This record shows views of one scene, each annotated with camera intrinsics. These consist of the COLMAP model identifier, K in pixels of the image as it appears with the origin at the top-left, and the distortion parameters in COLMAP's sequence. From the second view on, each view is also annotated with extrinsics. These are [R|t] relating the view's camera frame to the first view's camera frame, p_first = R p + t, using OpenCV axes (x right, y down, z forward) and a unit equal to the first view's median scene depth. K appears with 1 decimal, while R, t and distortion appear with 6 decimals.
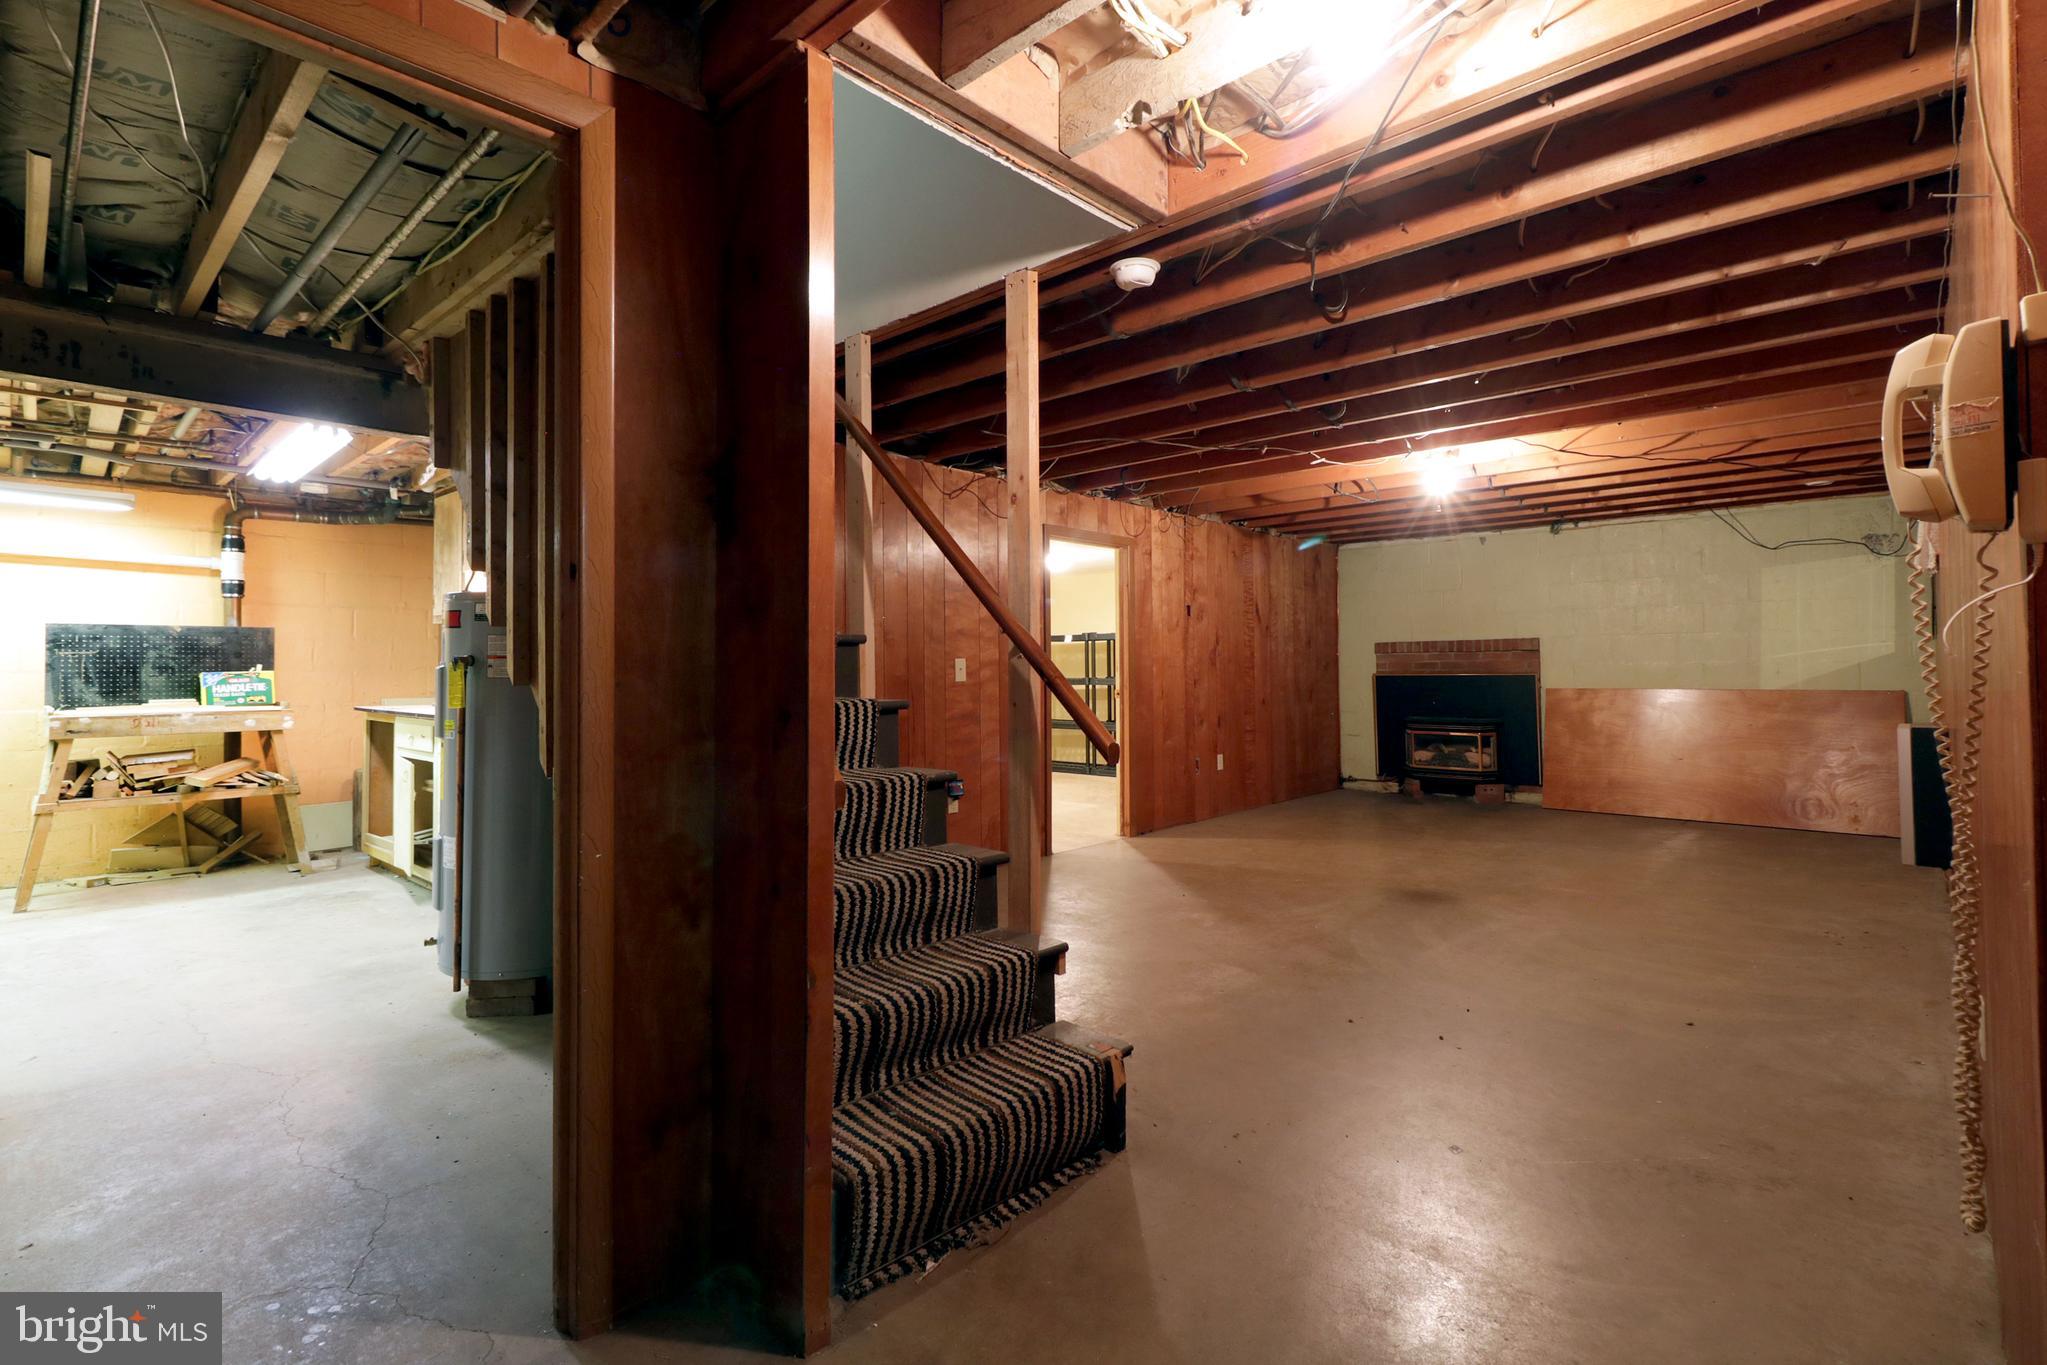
lens RADIAL K [[961.8, 0, 1033.0], [0, 961.8, 648.7], [0, 0, 1]] dist [0.003249, 0.000880]
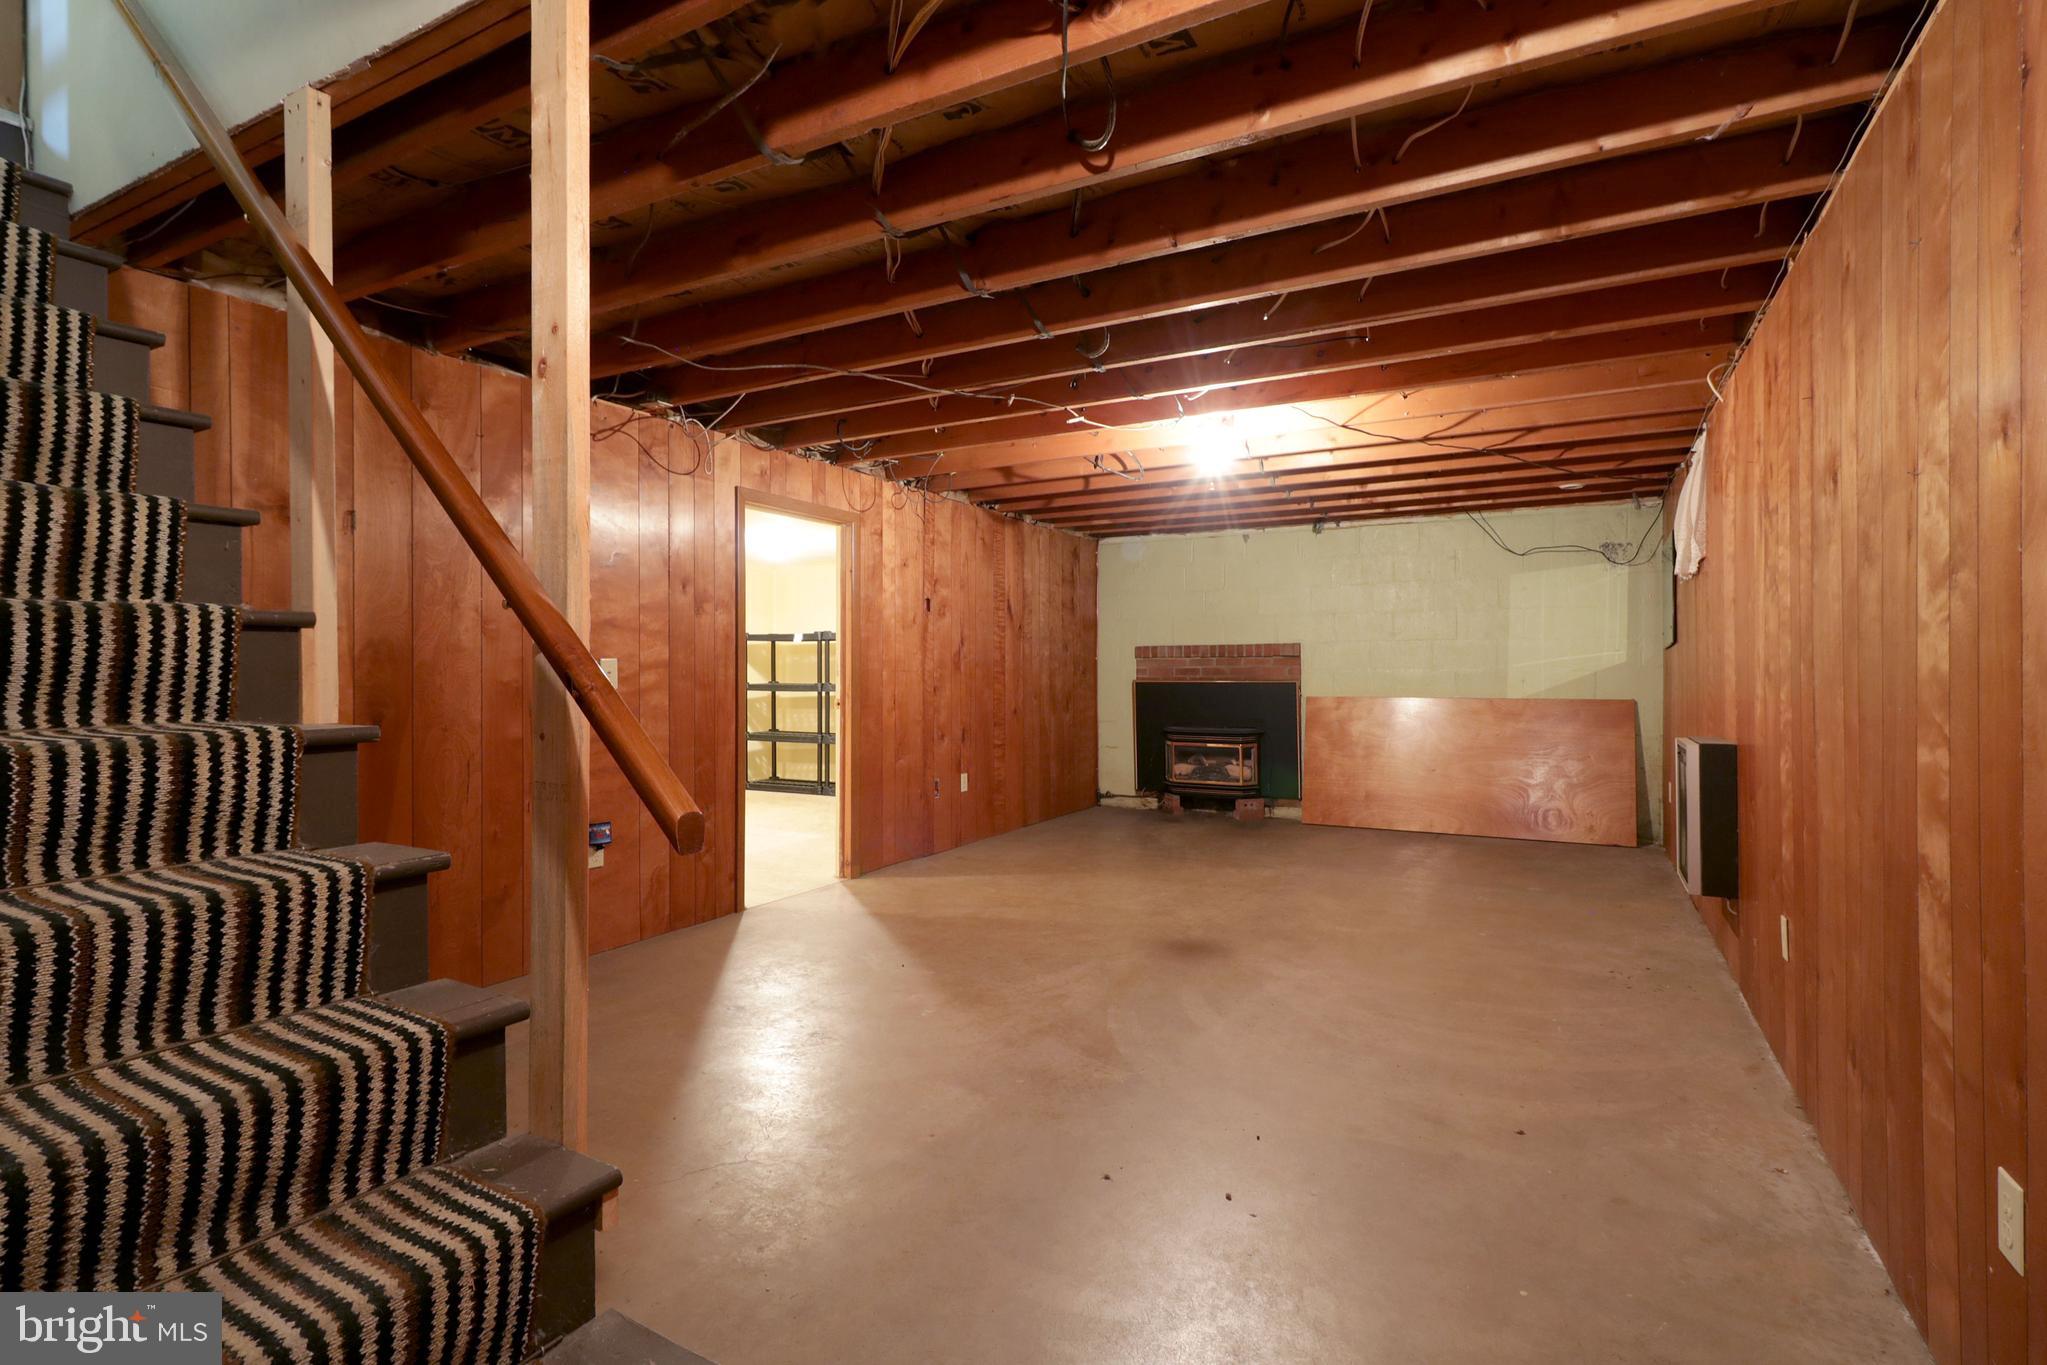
lens RADIAL K [[984.9, 0, 1033.3], [0, 984.9, 664.7], [0, 0, 1]] dist [0.002067, 0.001120]
pose [[0.970708, 0.007954, 0.240132, 0.046816], [-0.010855, 0.999883, 0.010760, 0.002771], [-0.240018, -0.013052, 0.970681, 0.146243]]
